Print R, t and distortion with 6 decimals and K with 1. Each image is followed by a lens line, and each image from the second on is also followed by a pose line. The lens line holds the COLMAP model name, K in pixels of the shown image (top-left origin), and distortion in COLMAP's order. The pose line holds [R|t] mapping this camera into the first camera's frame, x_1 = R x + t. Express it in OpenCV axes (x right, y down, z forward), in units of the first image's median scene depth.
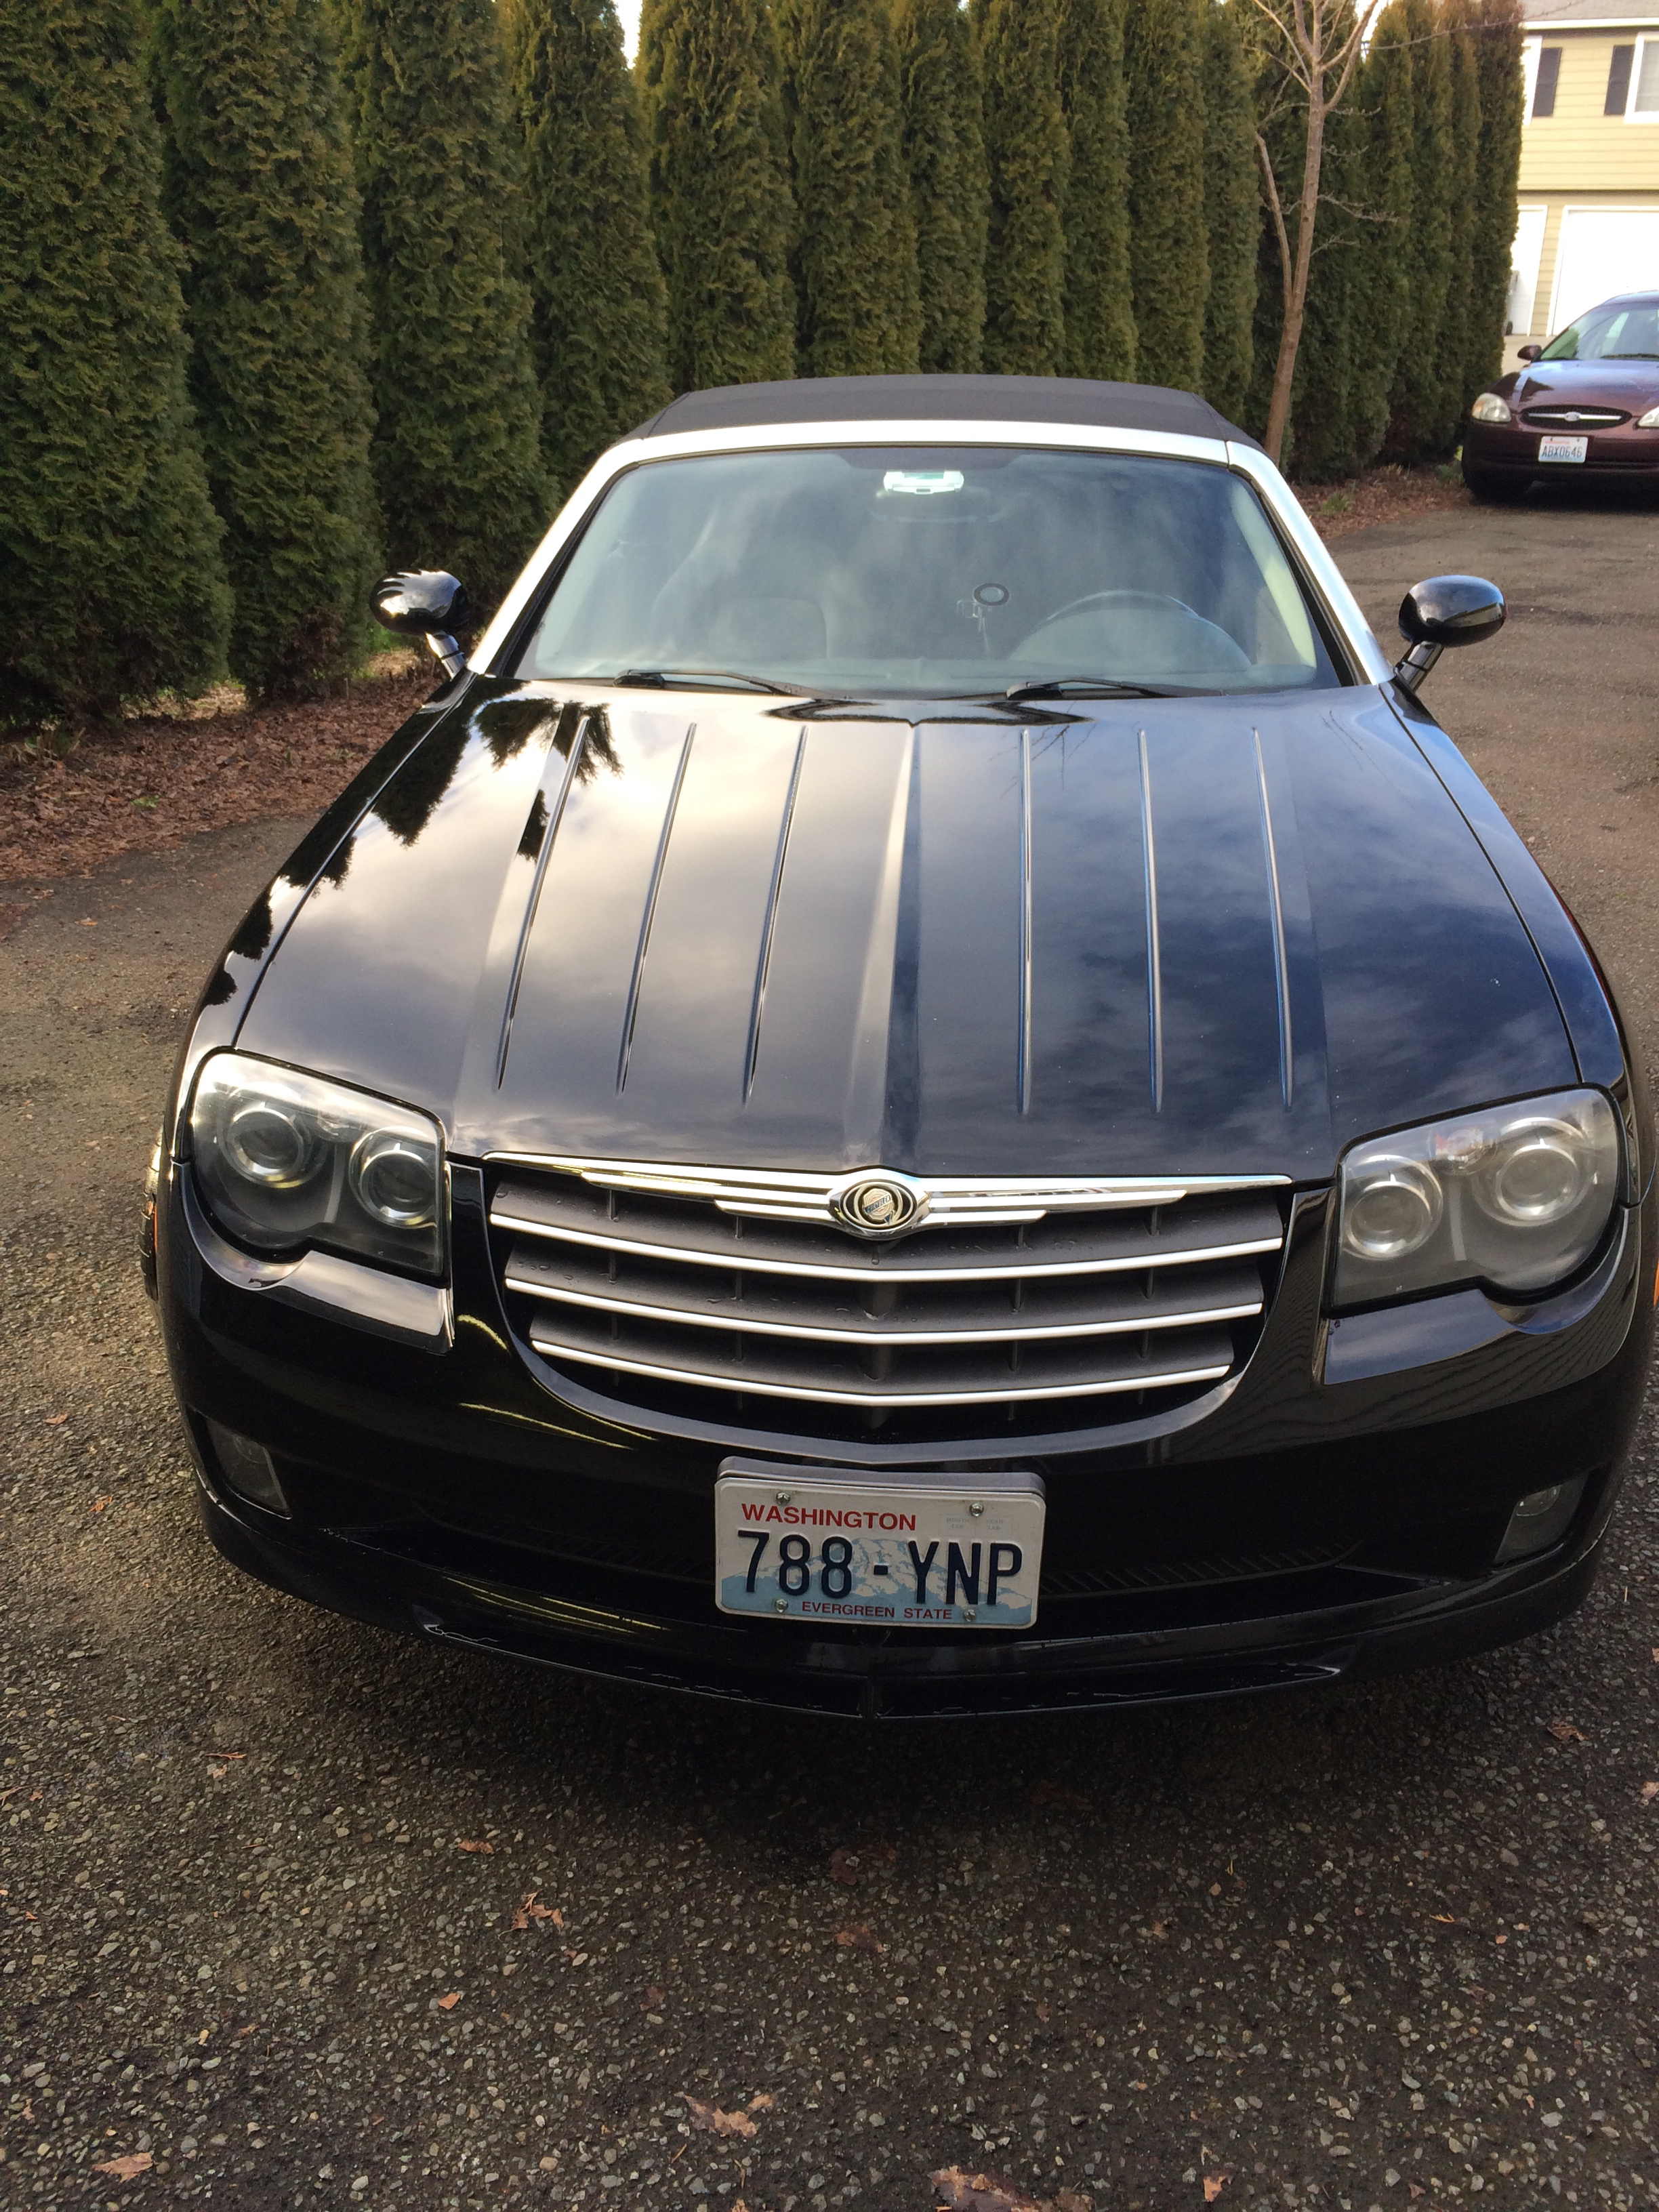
lens RADIAL K [[1918.4, 0, 836.7], [0, 1918.4, 1118.2], [0, 0, 1]] dist [-0.006472, -0.036018]
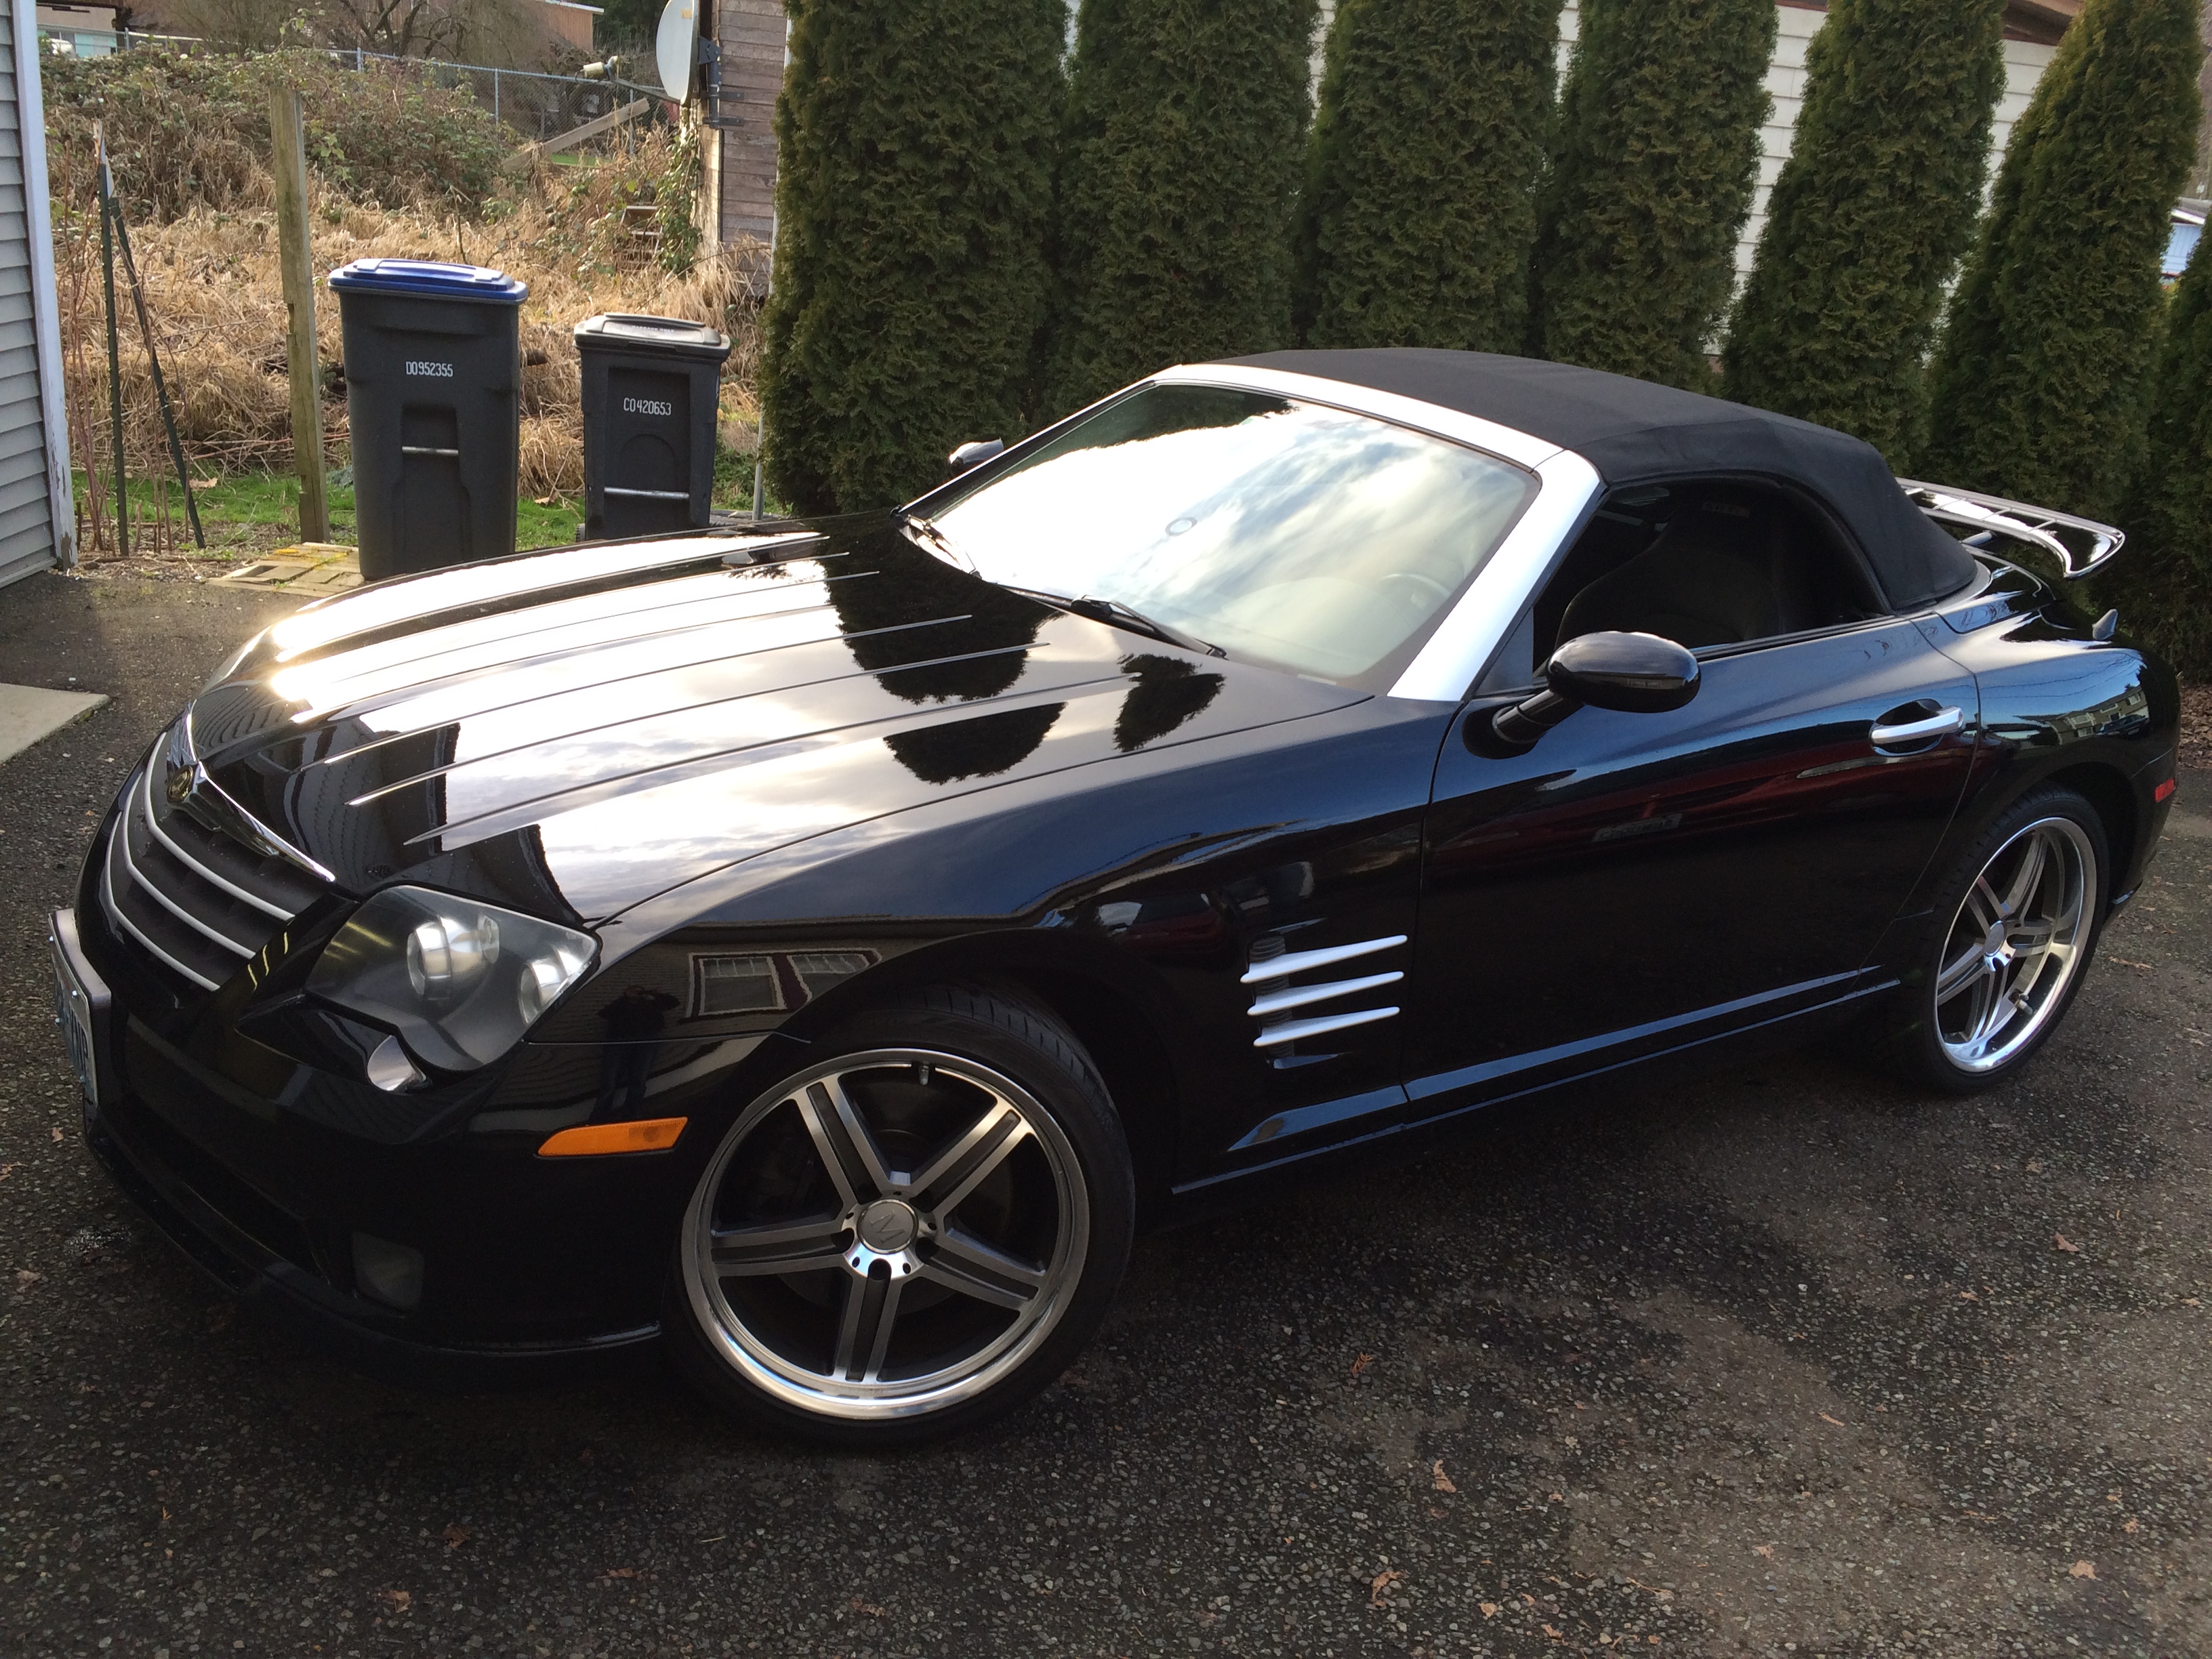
lens RADIAL K [[1918.4, 0, 1114.0], [0, 1918.4, 823.4], [0, 0, 1]] dist [-0.006472, -0.036018]
pose [[0.625775, 0.290408, -0.723926, 0.410168], [-0.390505, 0.920061, 0.031529, -0.066889], [0.675212, 0.262967, 0.689156, 0.142786]]
